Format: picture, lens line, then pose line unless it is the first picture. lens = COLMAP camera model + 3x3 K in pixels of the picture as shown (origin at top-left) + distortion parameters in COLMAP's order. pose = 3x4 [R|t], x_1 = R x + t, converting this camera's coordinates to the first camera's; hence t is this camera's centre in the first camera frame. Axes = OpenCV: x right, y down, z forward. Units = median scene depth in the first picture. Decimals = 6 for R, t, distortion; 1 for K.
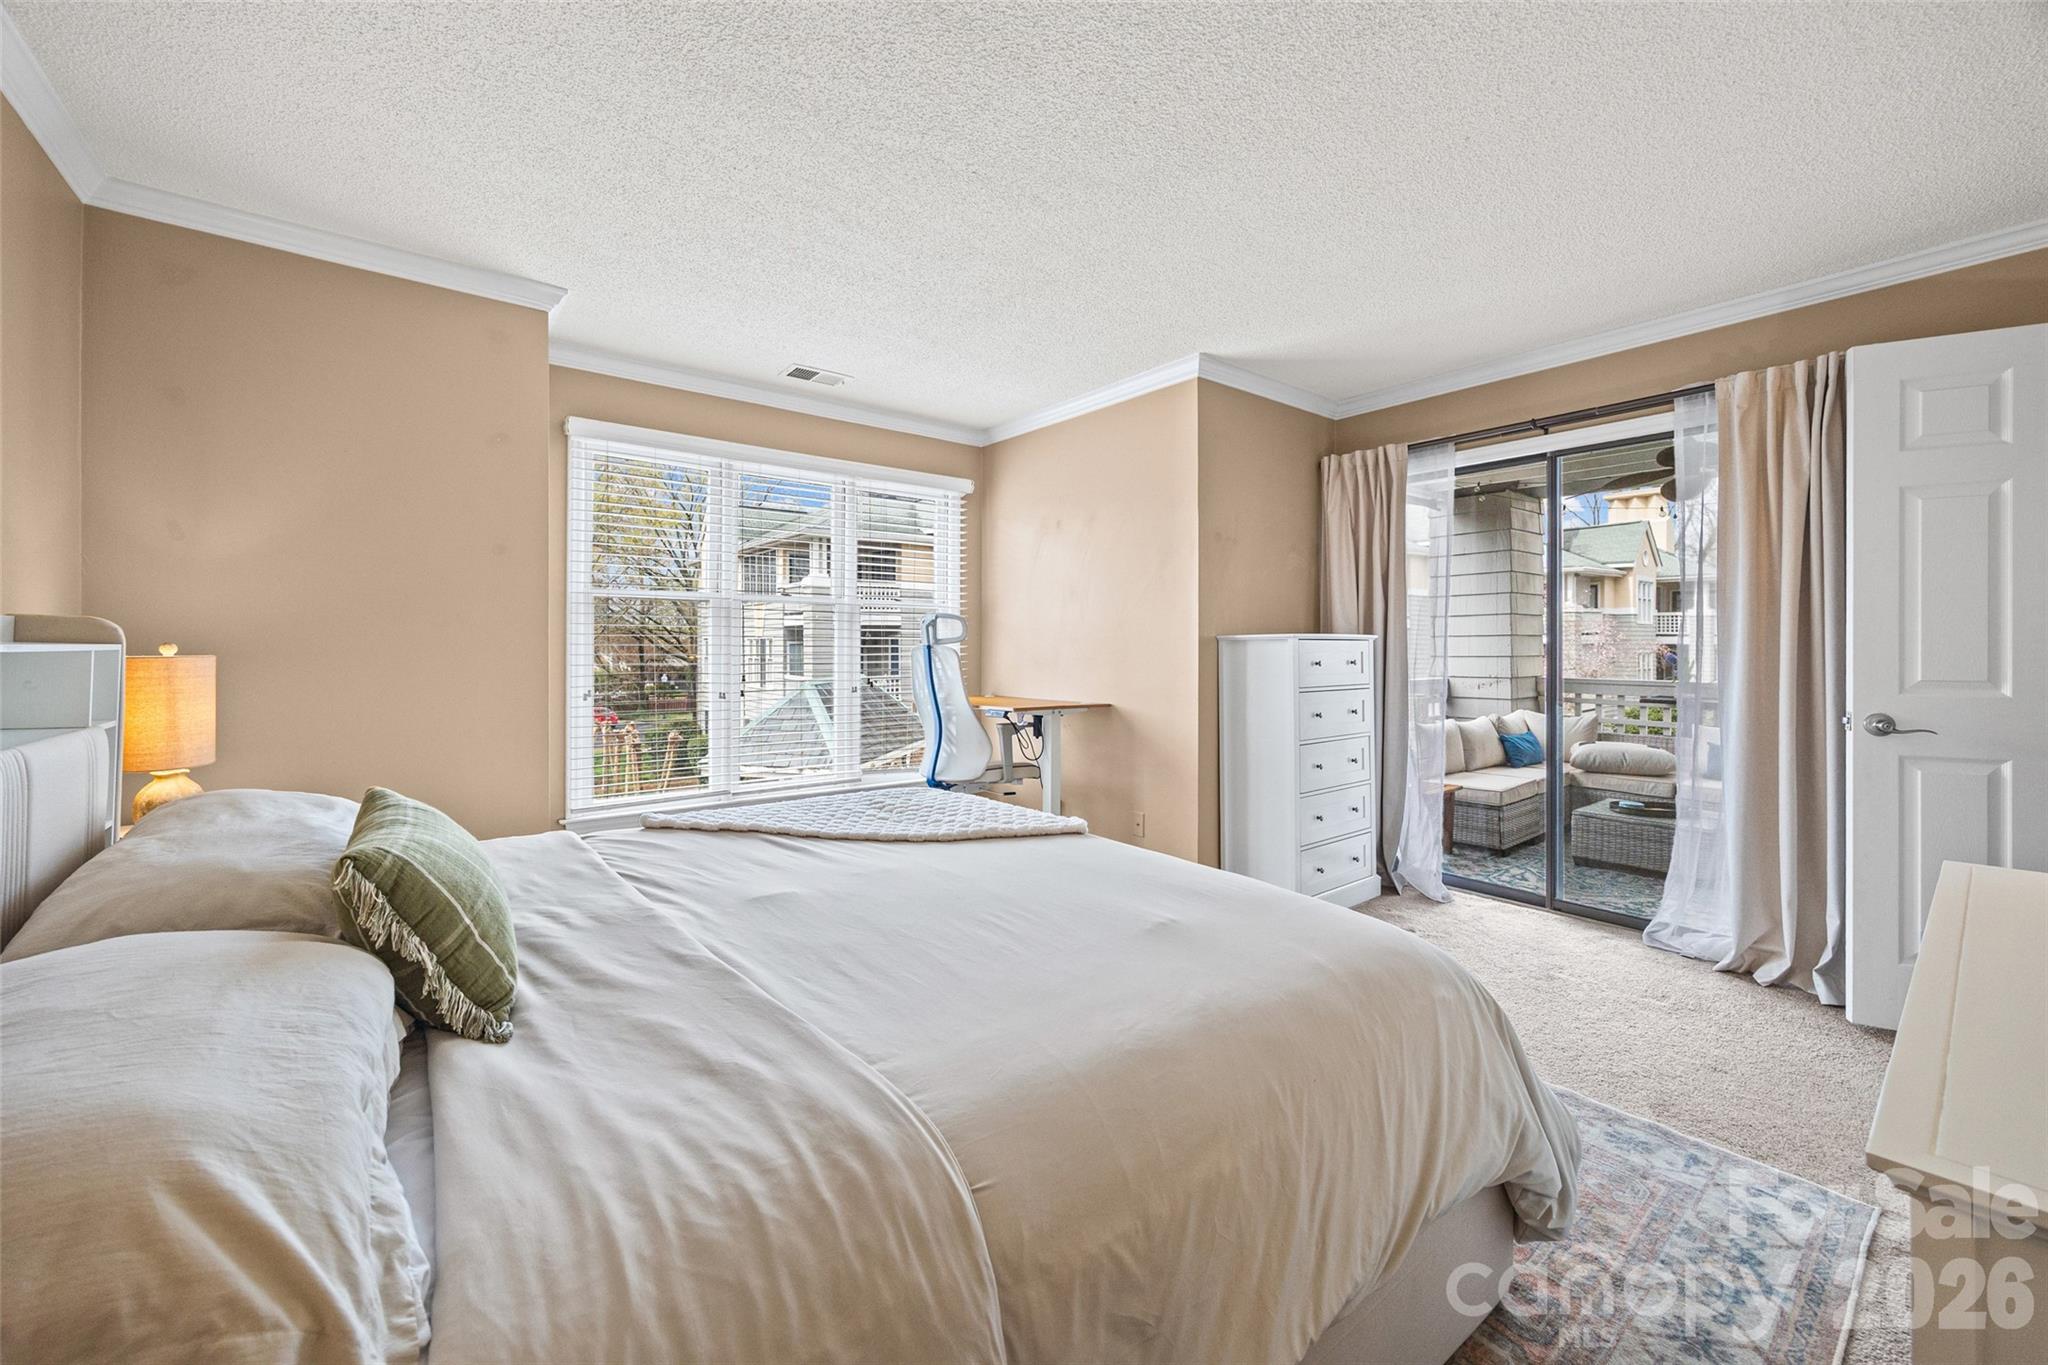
lens RADIAL K [[776.4, 0, 1023.7], [0, 776.4, 647.7], [0, 0, 1]] dist [-0.000308, -0.000033]
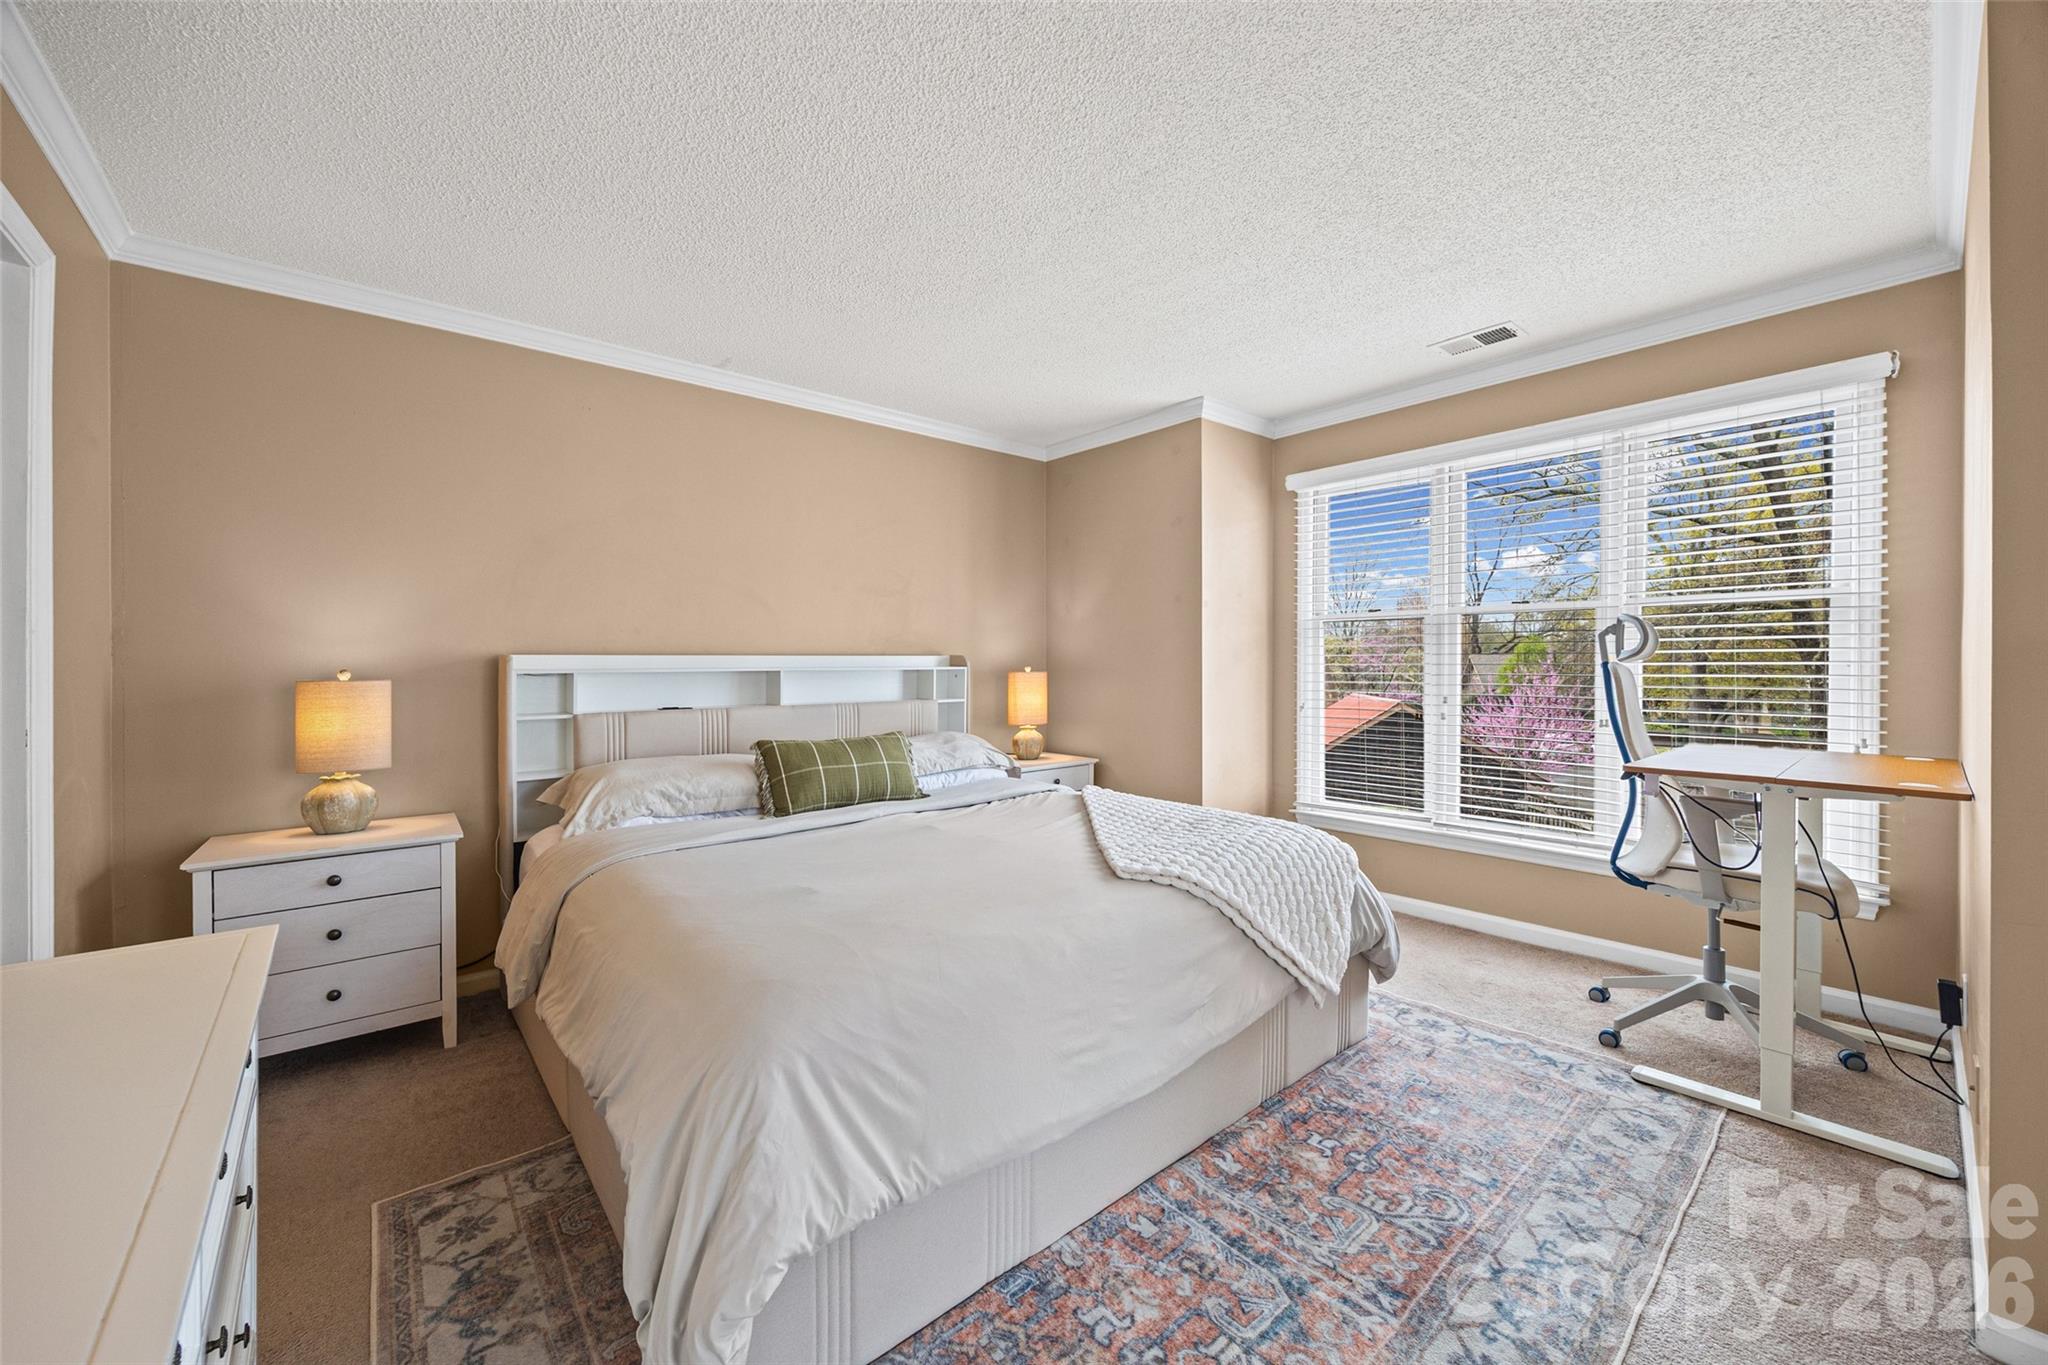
lens RADIAL K [[782.8, 0, 1024.0], [0, 782.8, 682.5], [0, 0, 1]] dist [0.000070, -0.000016]
pose [[0.055456, 0.011952, -0.998390, 0.596560], [0.001530, 0.999926, 0.012056, 0.008285], [0.998460, -0.002196, 0.055434, 0.507751]]
